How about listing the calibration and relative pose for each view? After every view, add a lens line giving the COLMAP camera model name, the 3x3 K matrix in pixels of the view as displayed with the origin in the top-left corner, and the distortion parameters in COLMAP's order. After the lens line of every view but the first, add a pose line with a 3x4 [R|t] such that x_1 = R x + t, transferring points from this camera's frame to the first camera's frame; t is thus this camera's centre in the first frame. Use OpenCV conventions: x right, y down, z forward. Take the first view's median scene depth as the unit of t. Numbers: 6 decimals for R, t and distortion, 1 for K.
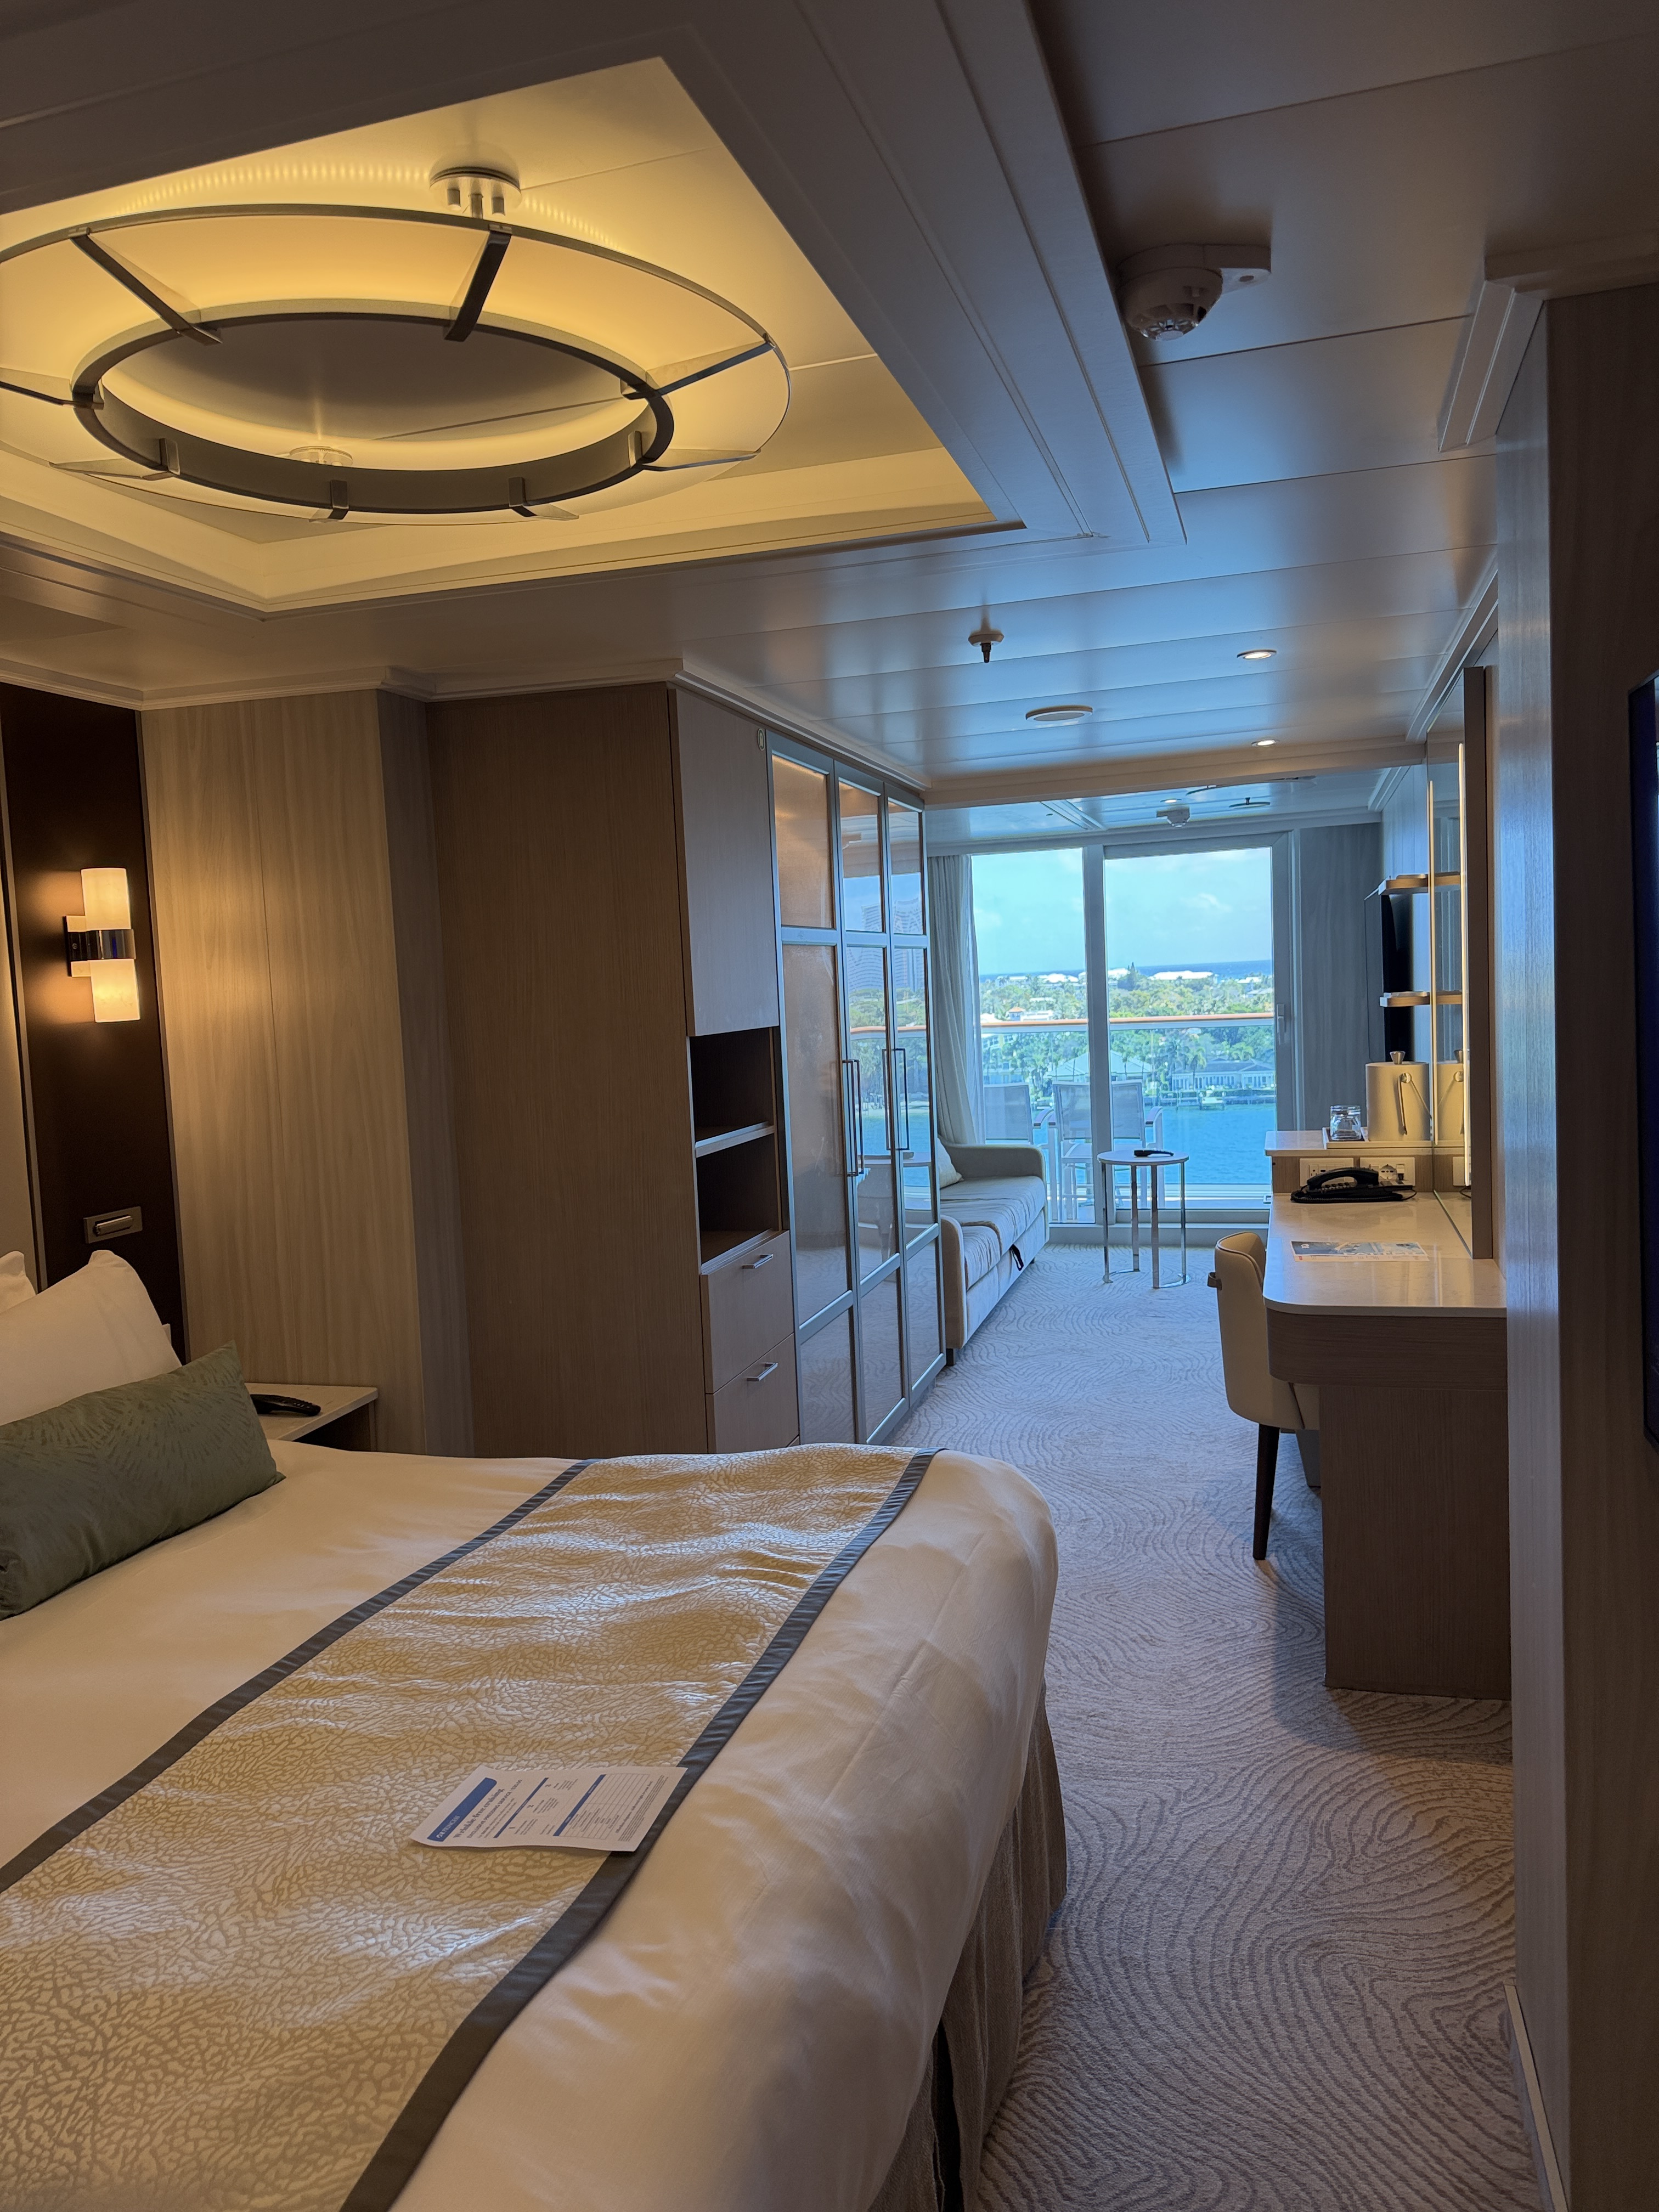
lens RADIAL K [[1548.4, 0, 829.5], [0, 1548.4, 1106.0], [0, 0, 1]] dist [0.007780, -0.034126]
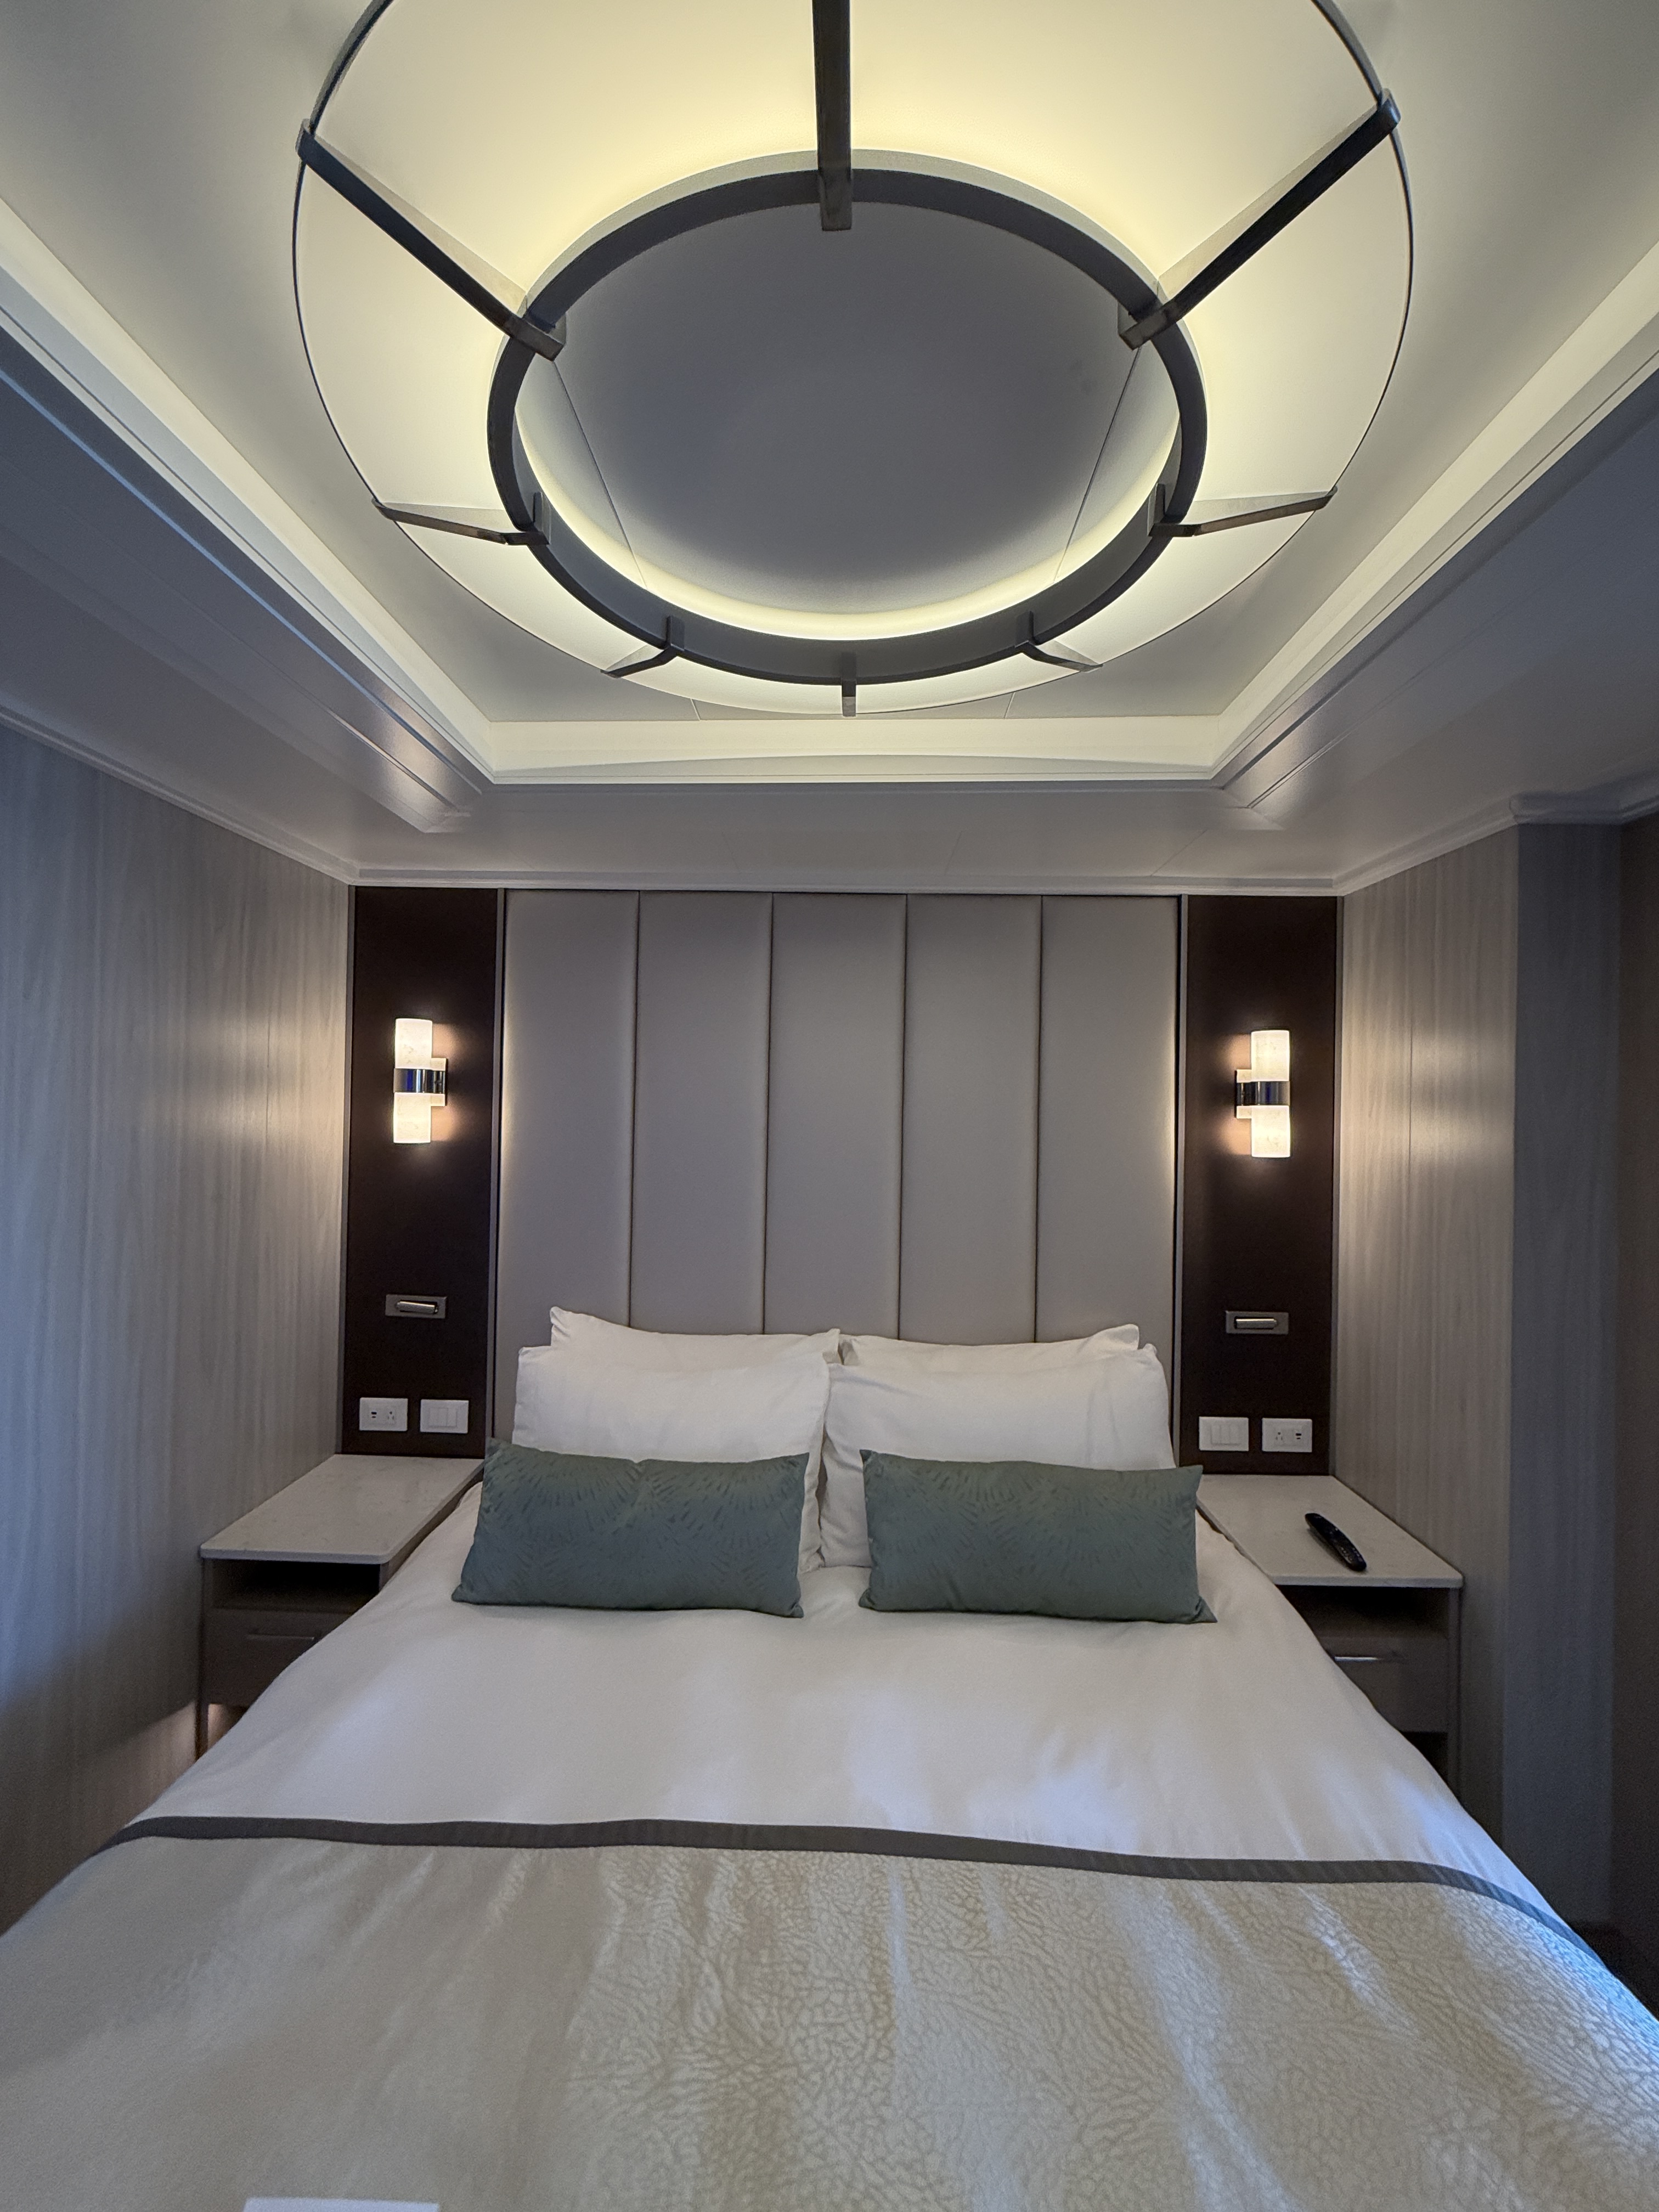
lens RADIAL K [[878.9, 0, 825.9], [0, 878.9, 1104.1], [0, 0, 1]] dist [0.001272, 0.000018]
pose [[0.264138, 0.045472, -0.963412, 0.150911], [-0.110833, 0.993702, 0.016514, -0.097929], [0.958096, 0.102416, 0.267515, 0.689078]]
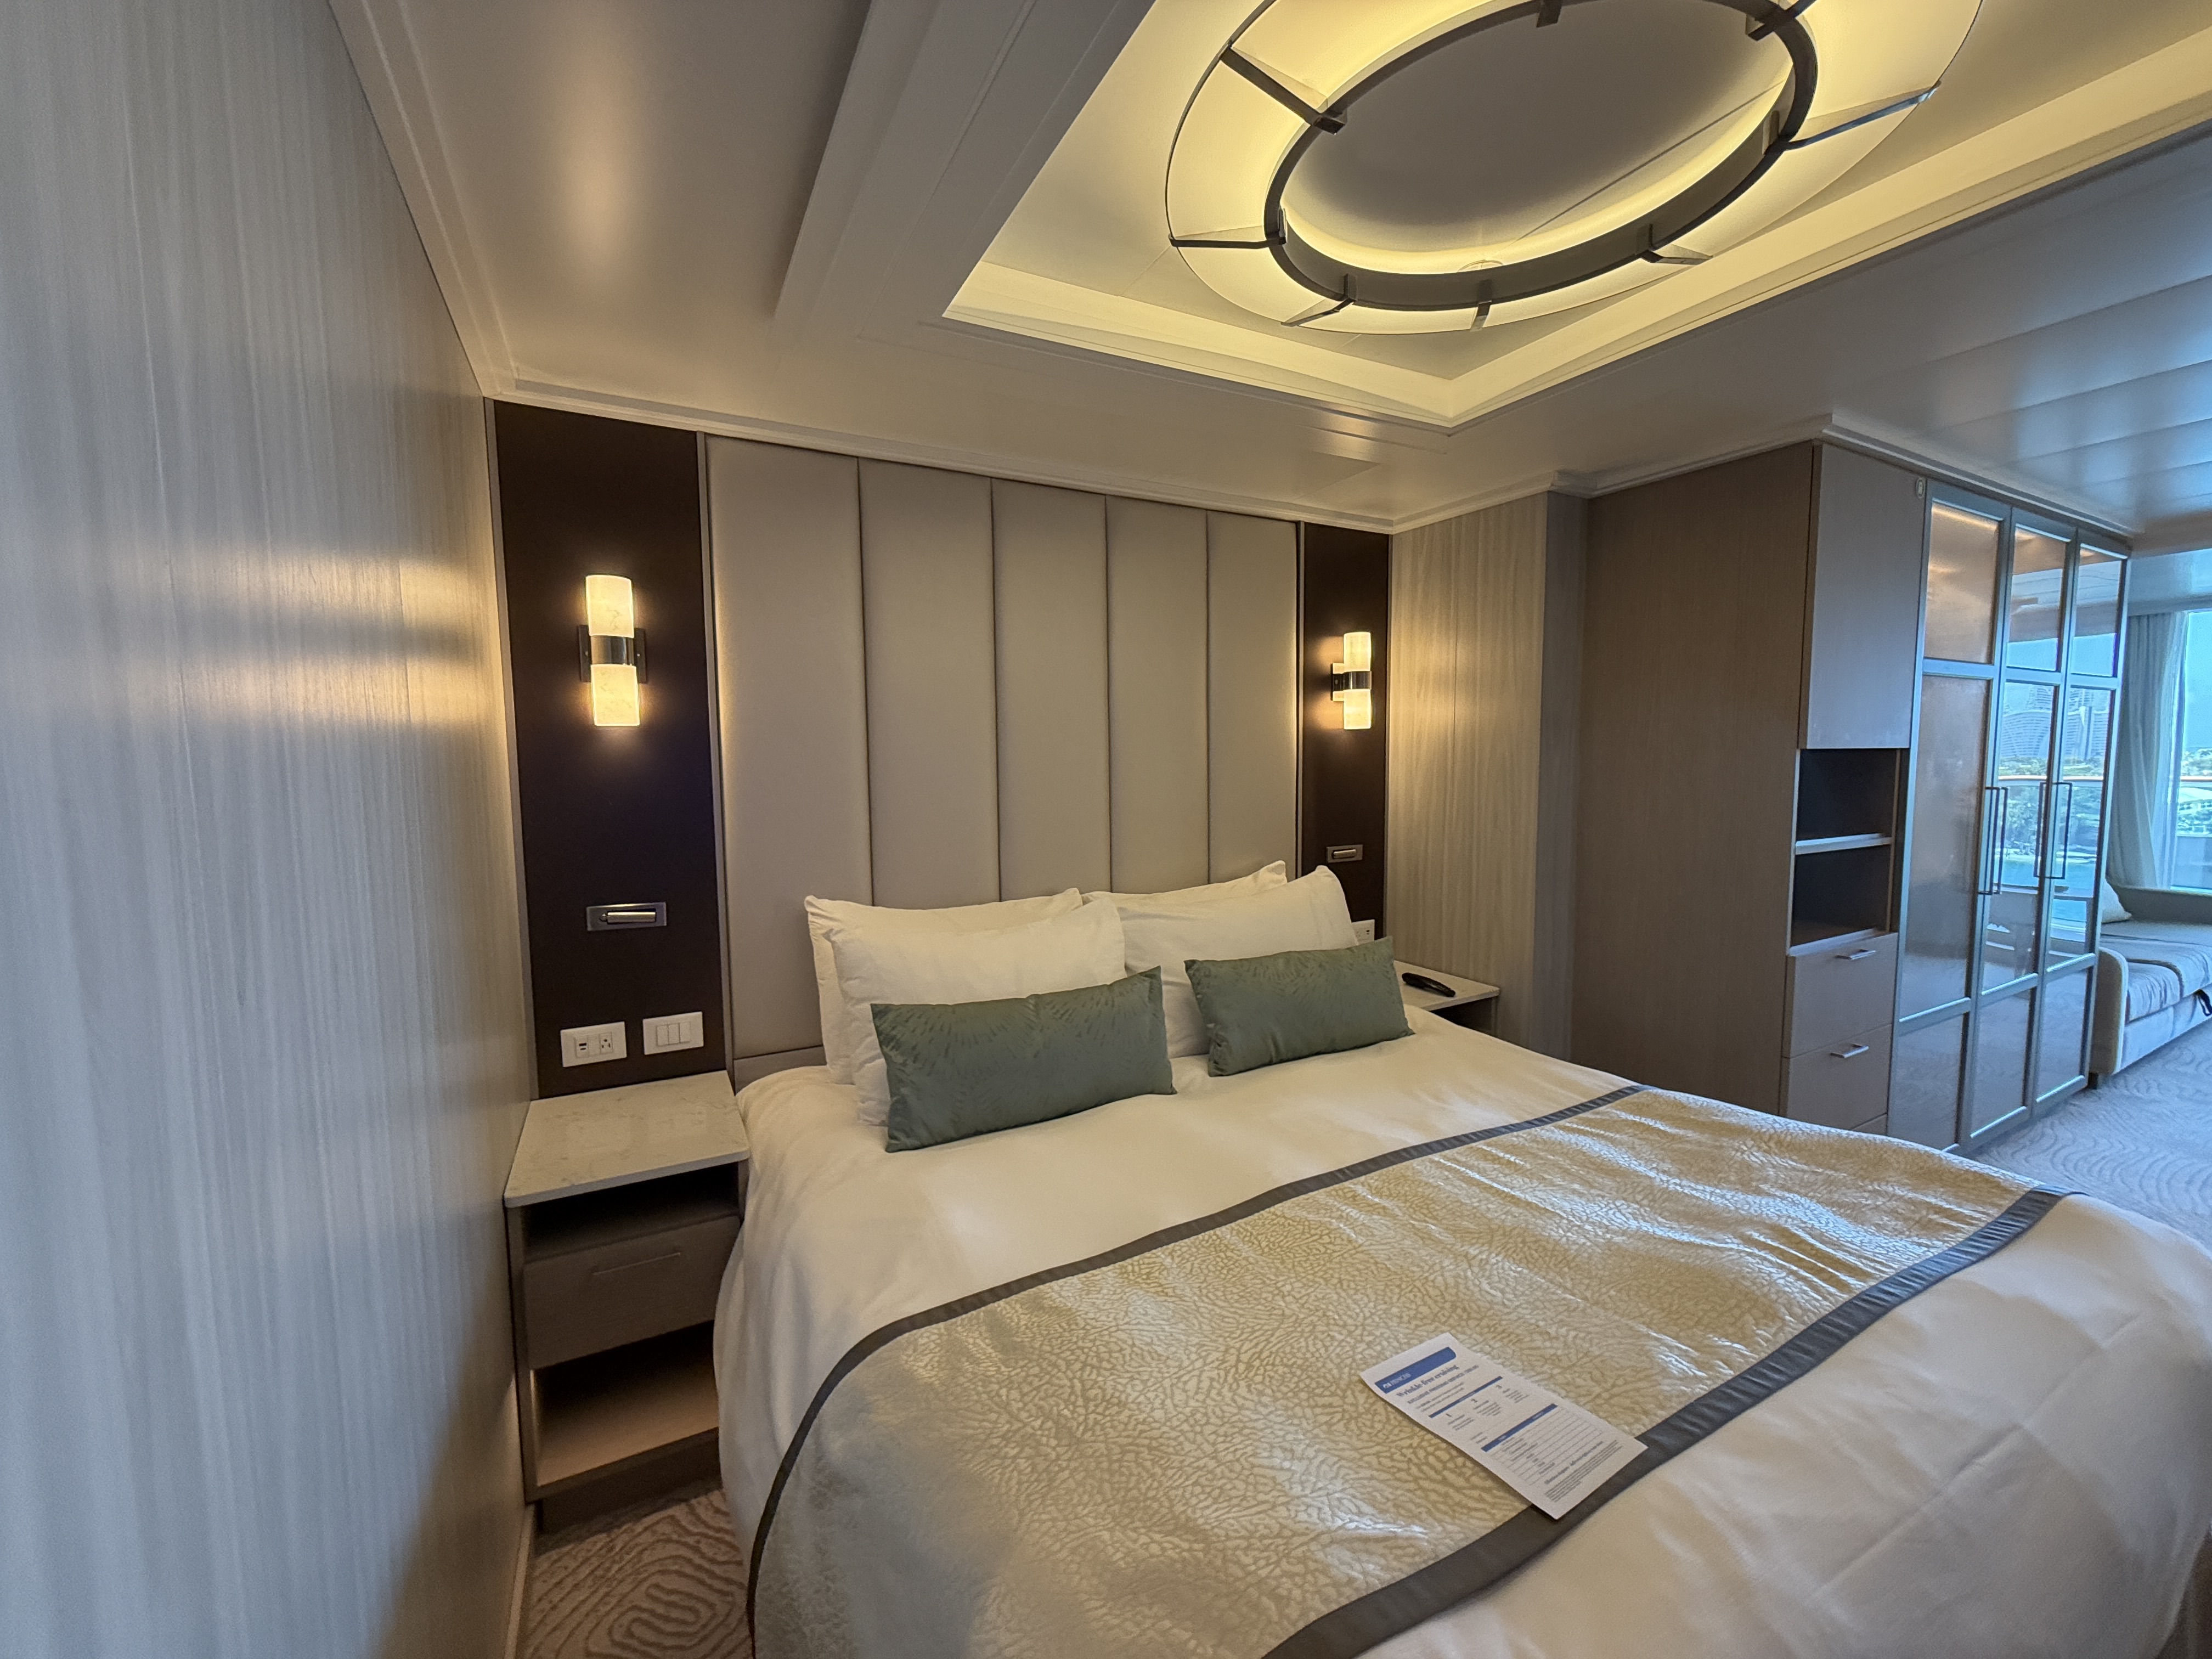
lens RADIAL K [[878.9, 0, 1113.5], [0, 878.9, 825.4], [0, 0, 1]] dist [0.001272, 0.000018]
pose [[0.710943, 0.094367, -0.696890, 0.011222], [-0.080859, 0.995353, 0.052293, 0.026663], [0.698586, 0.019173, 0.715269, 0.242429]]
